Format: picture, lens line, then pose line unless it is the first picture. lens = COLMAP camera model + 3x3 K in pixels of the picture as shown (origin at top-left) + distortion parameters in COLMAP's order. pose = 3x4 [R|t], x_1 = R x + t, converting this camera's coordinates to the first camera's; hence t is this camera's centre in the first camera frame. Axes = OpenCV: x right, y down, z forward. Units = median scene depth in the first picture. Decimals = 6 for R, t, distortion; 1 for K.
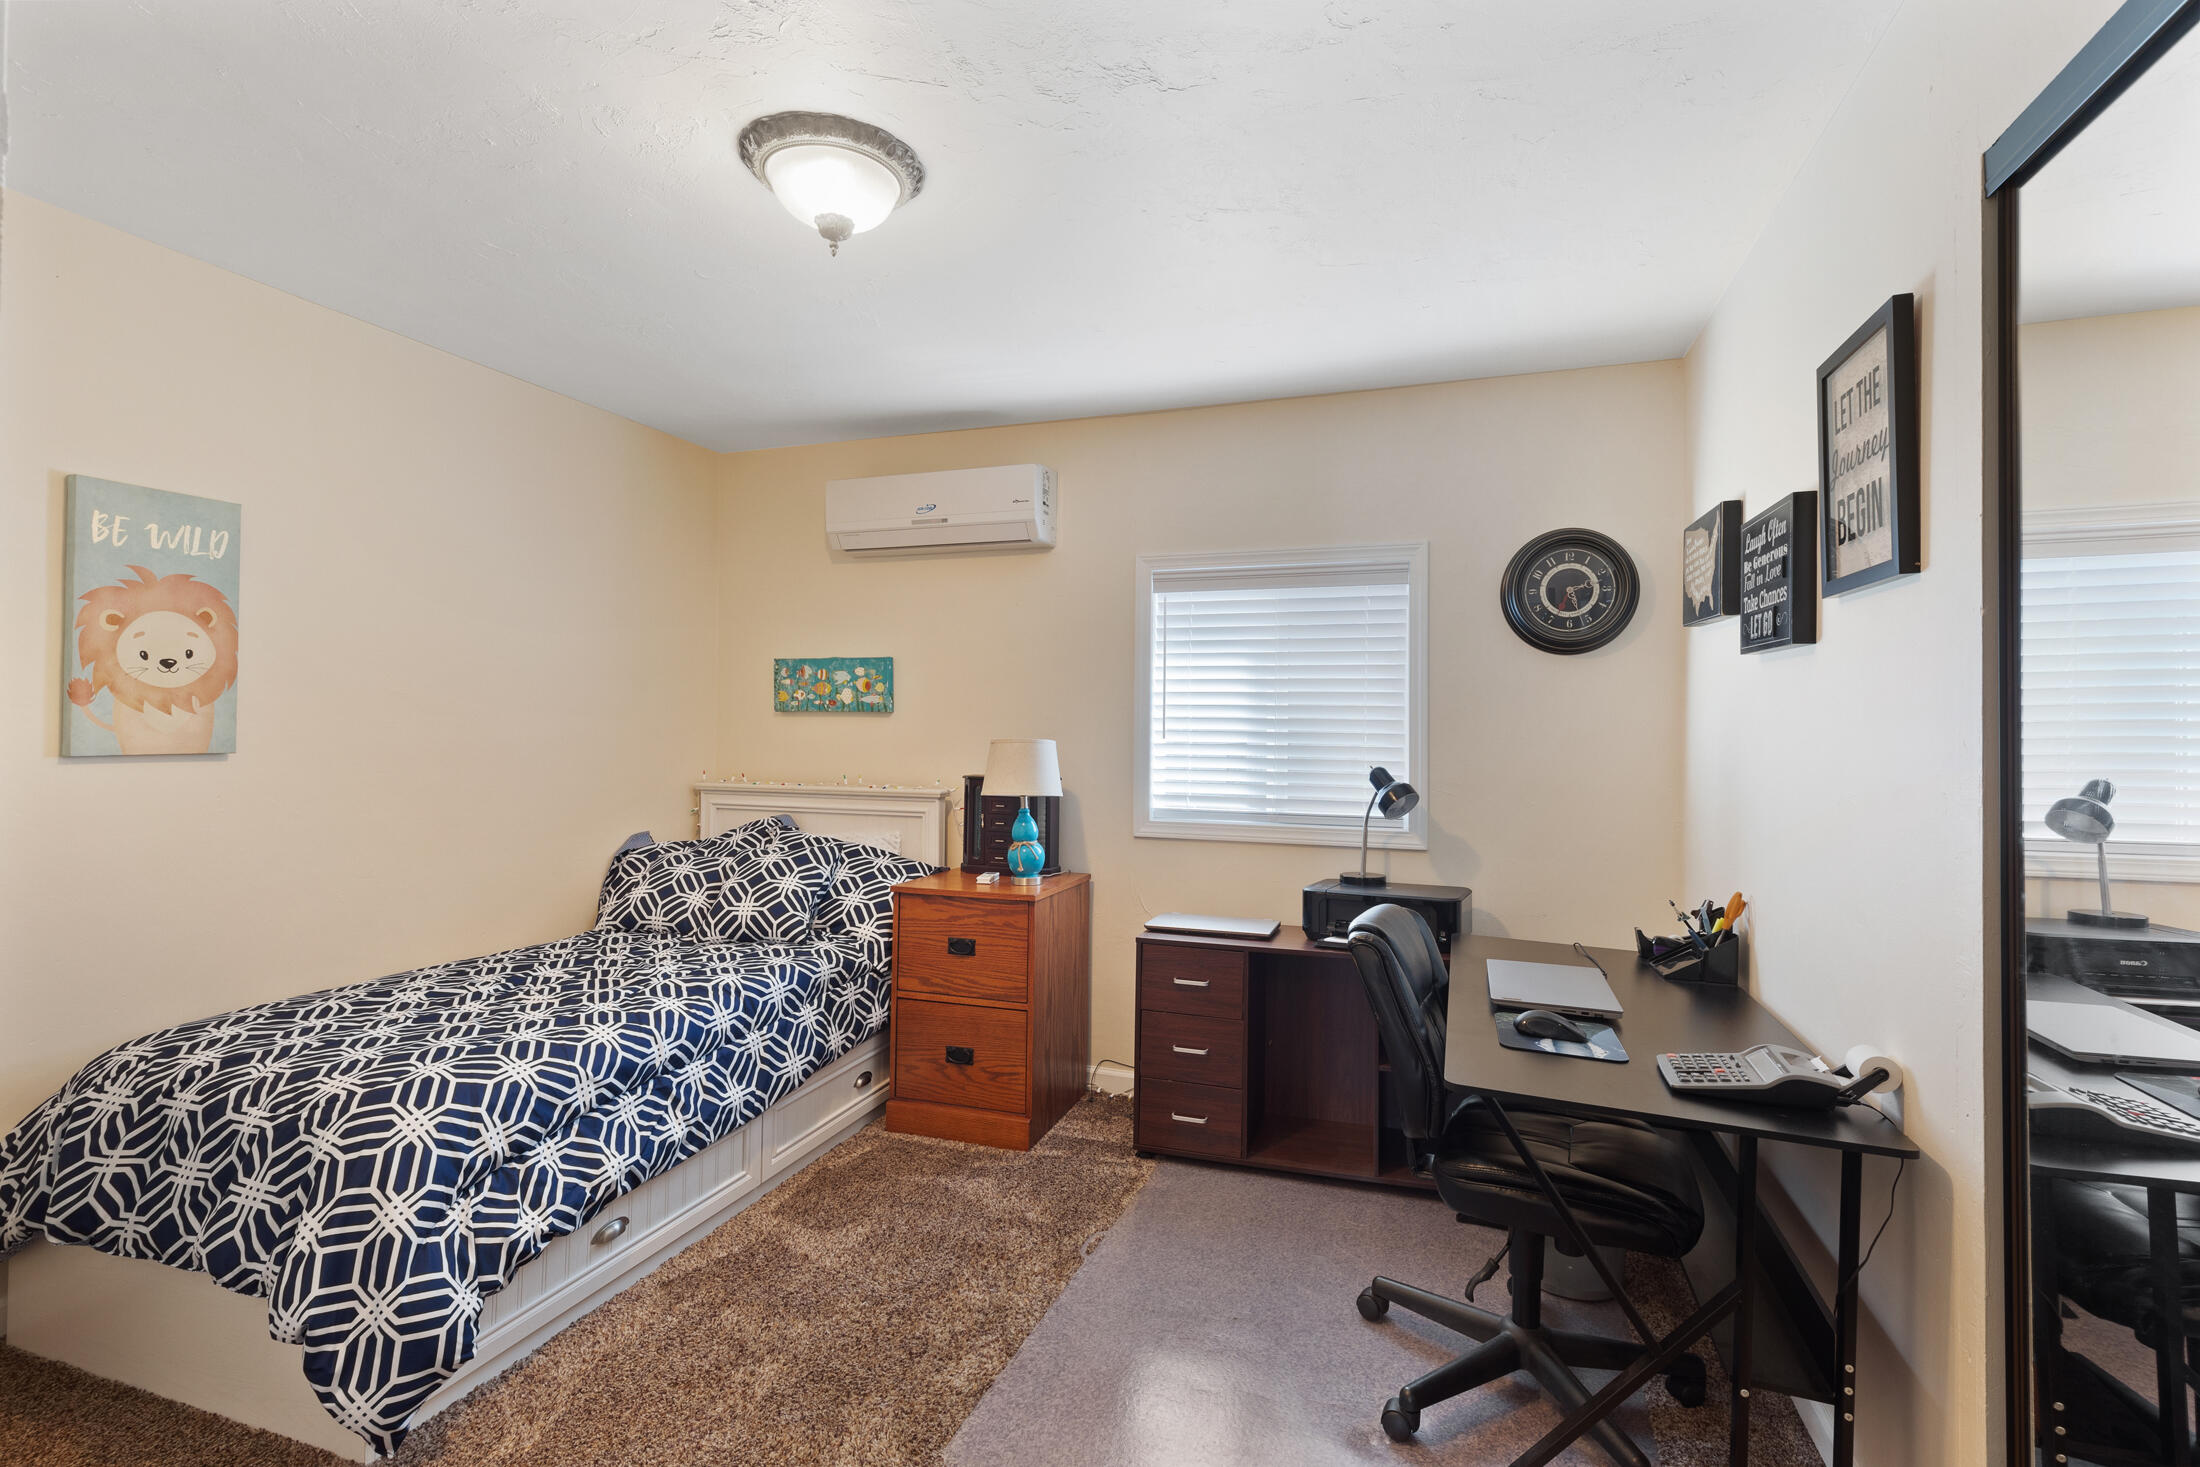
lens RADIAL K [[1008.4, 0, 1105.4], [0, 1008.4, 758.1], [0, 0, 1]] dist [0.005260, 0.000385]
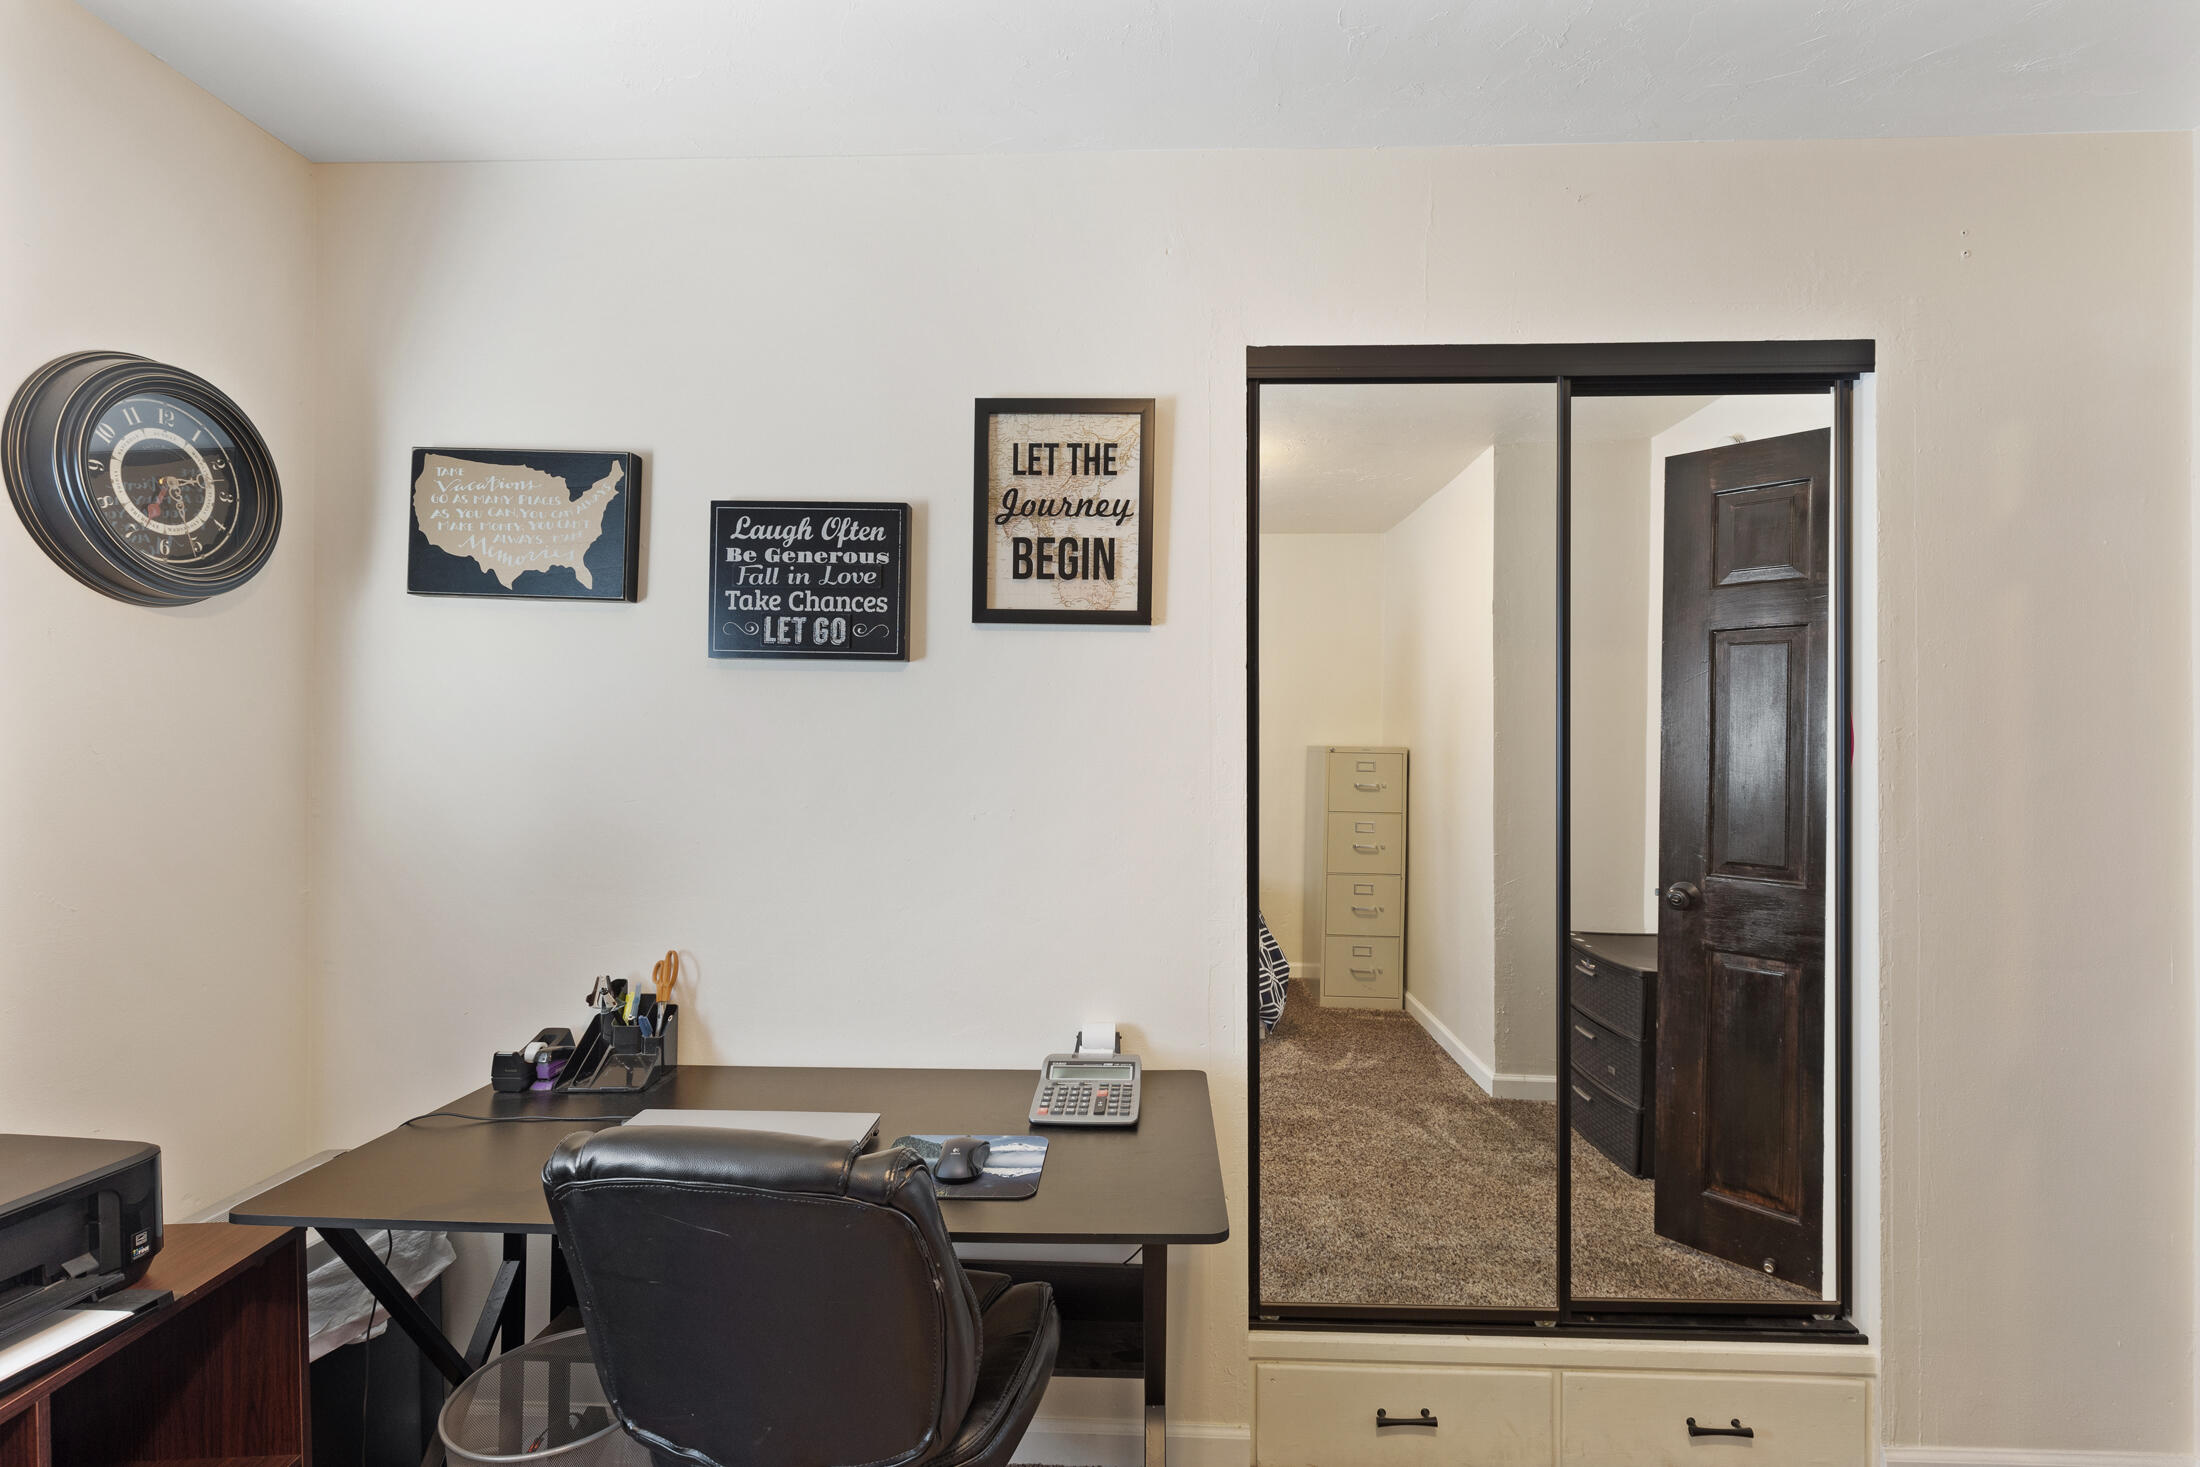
lens RADIAL K [[1008.4, 0, 1105.4], [0, 1008.4, 758.1], [0, 0, 1]] dist [0.005260, 0.000385]
pose [[-0.282542, -0.009391, 0.959209, -0.180640], [0.029598, 0.999391, 0.018503, -0.019808], [-0.958798, 0.033619, -0.282092, 0.692423]]
